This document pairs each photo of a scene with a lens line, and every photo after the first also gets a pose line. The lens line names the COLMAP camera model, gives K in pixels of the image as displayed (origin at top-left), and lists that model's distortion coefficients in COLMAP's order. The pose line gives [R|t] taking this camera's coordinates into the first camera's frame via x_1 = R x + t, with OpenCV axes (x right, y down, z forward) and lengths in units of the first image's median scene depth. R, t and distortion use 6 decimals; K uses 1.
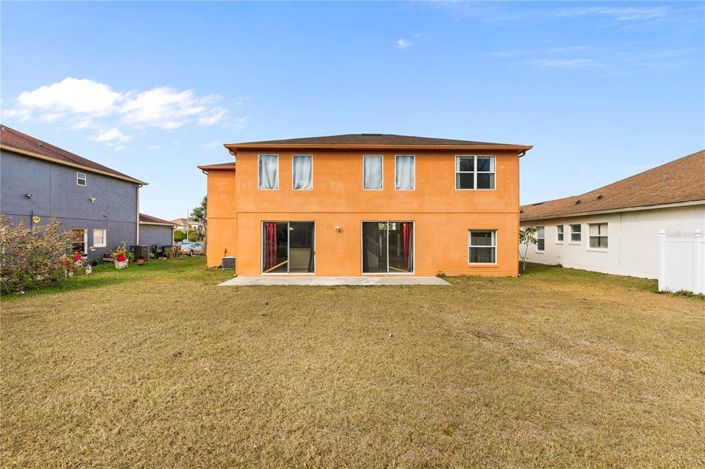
lens RADIAL K [[316.6, 0, 352.6], [0, 316.6, 235.5], [0, 0, 1]] dist [0.003420, -0.000996]
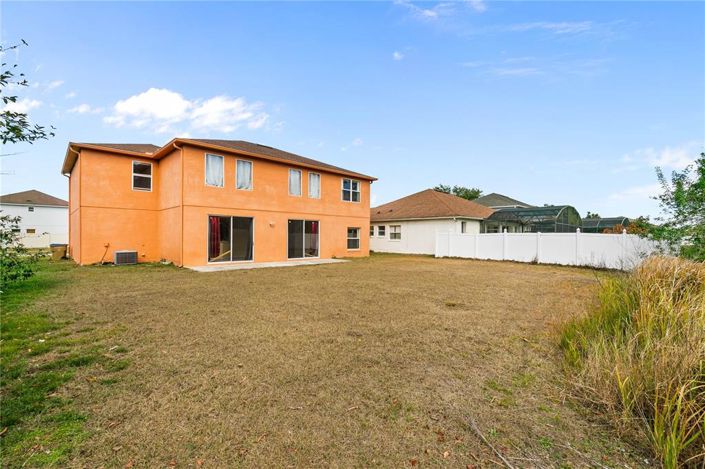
lens RADIAL K [[316.6, 0, 351.8], [0, 316.6, 235.6], [0, 0, 1]] dist [0.003420, -0.000996]
pose [[0.727984, 0.005886, 0.685569, -0.670839], [-0.008501, 0.999964, 0.000441, 0.021360], [-0.685541, -0.006149, 0.728008, -0.133110]]
